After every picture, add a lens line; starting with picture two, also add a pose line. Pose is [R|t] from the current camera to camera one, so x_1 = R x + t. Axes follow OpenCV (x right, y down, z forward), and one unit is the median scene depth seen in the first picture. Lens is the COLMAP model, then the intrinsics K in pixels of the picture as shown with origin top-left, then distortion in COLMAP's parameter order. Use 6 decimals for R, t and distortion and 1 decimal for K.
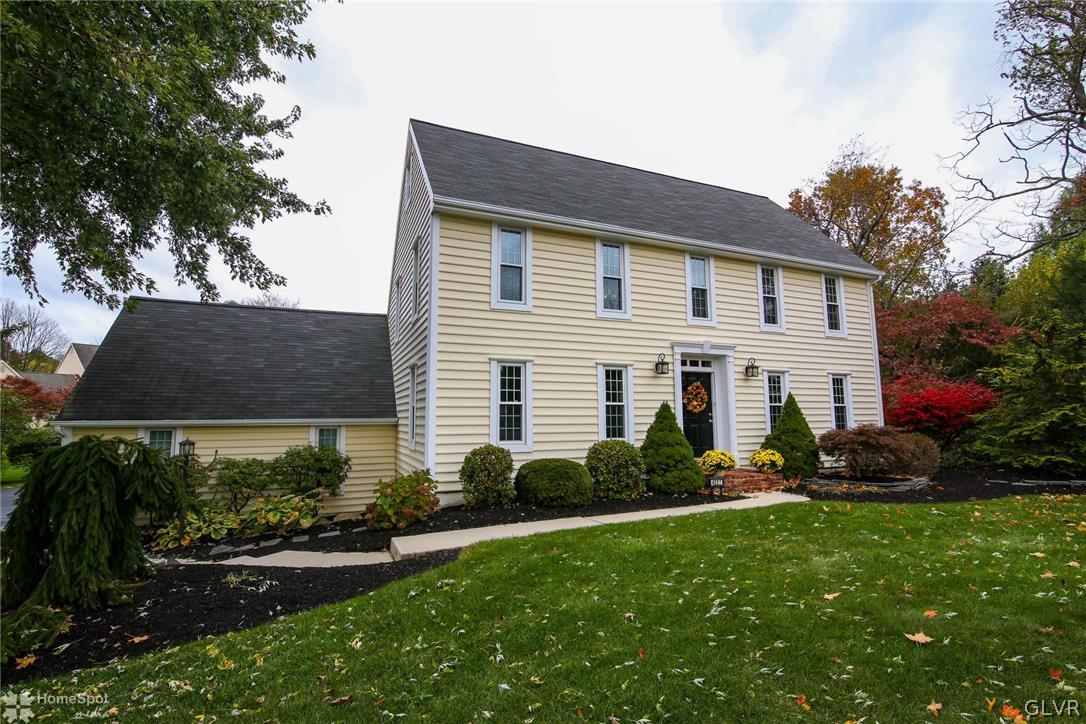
lens RADIAL K [[526.3, 0, 541.0], [0, 526.3, 360.6], [0, 0, 1]] dist [-0.017940, -0.000162]
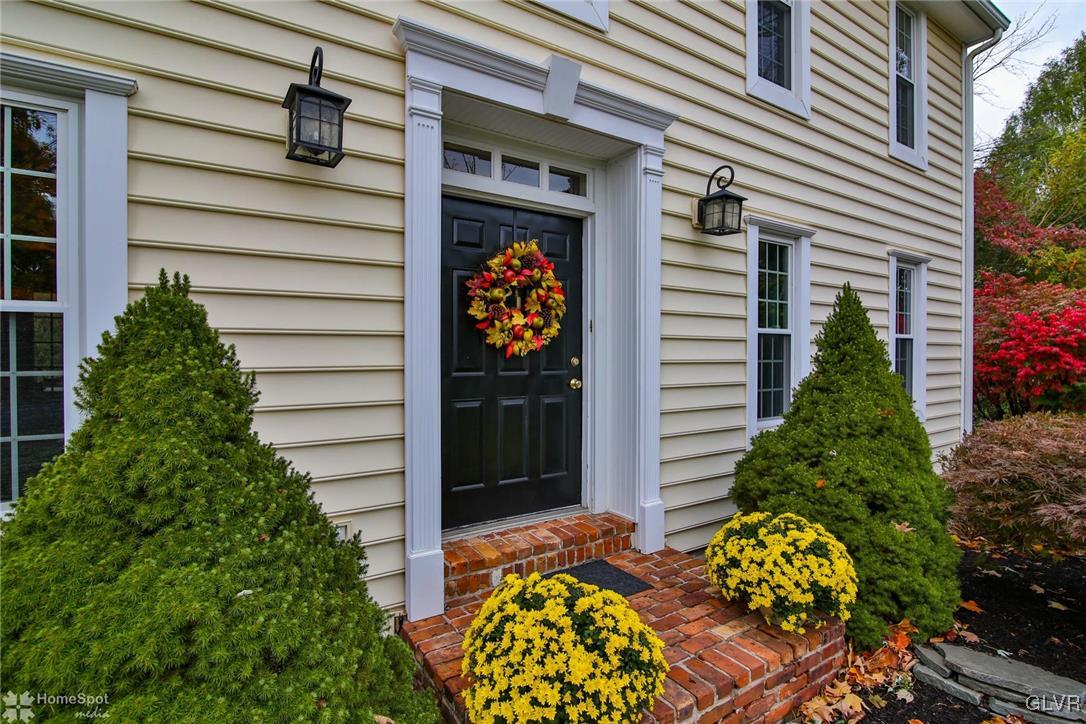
lens RADIAL K [[526.3, 0, 537.6], [0, 526.3, 358.5], [0, 0, 1]] dist [-0.017940, -0.000162]
pose [[0.988092, 0.005949, 0.153747, 0.256761], [-0.025554, 0.991719, 0.125858, 0.065034], [-0.151725, -0.128288, 0.980062, 0.716435]]
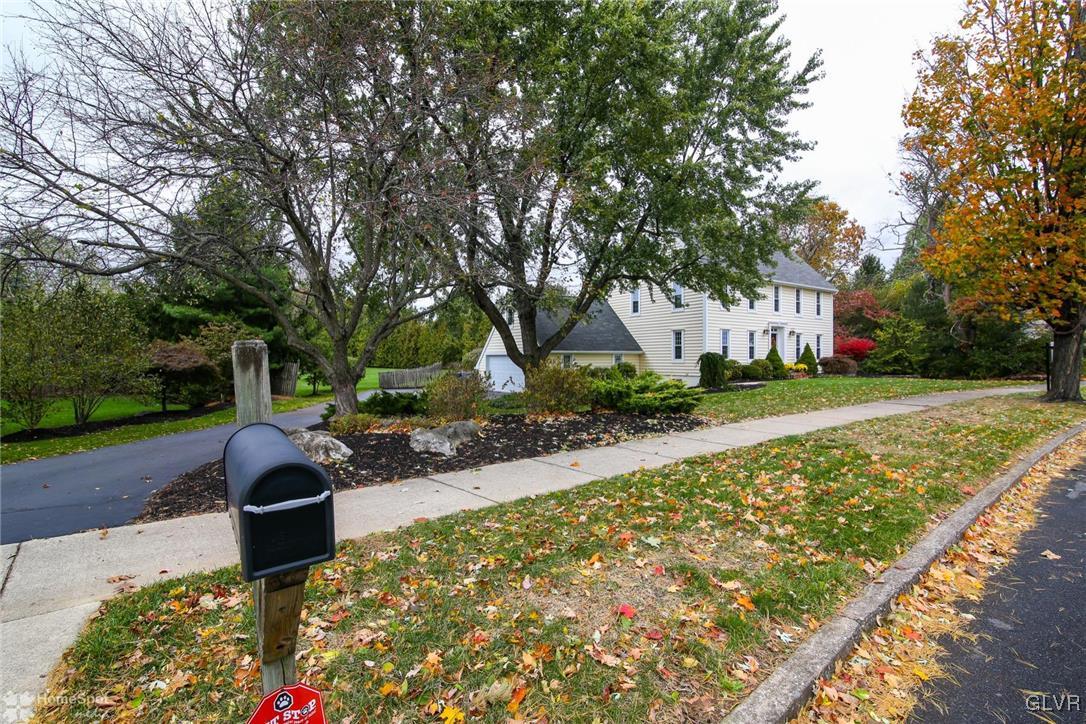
lens RADIAL K [[526.3, 0, 542.0], [0, 526.3, 355.7], [0, 0, 1]] dist [-0.017940, -0.000162]
pose [[0.983945, 0.013822, 0.177937, -1.197019], [-0.033050, 0.993864, 0.105553, -0.097054], [-0.175387, -0.109739, 0.978364, -1.223255]]
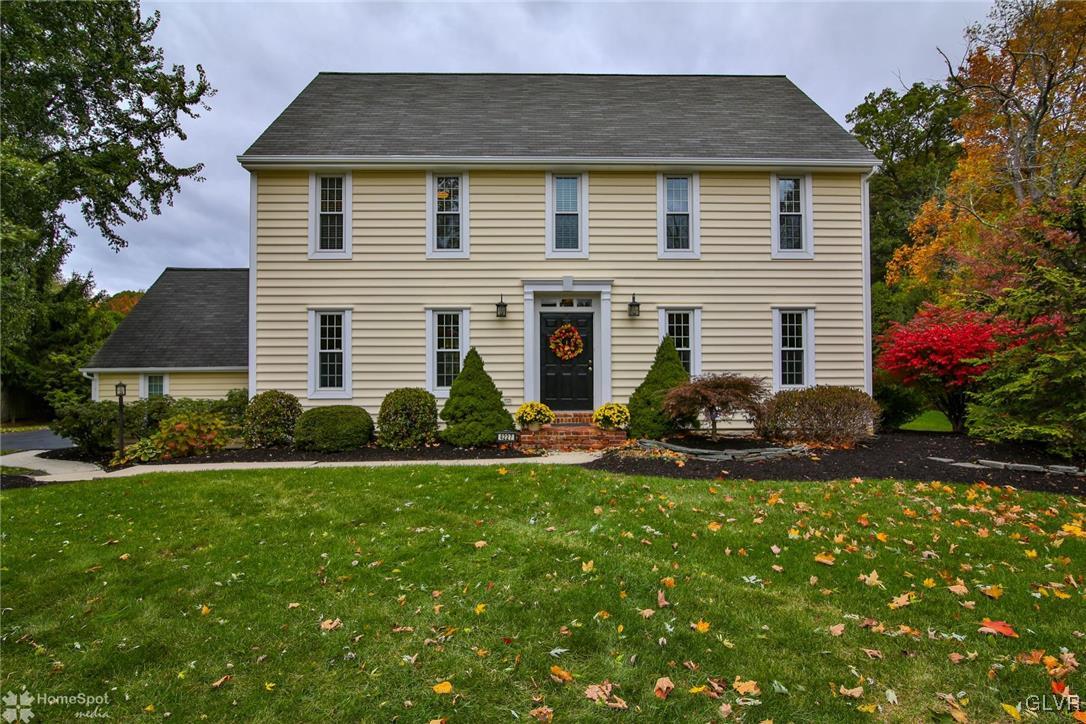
lens RADIAL K [[482.1, 0, 540.9], [0, 482.1, 357.4], [0, 0, 1]] dist [-0.000731, 0.000174]
pose [[0.926608, -0.005609, -0.375988, 0.545736], [0.041506, 0.995304, 0.087444, 0.023131], [0.373732, -0.096632, 0.922490, 0.236226]]
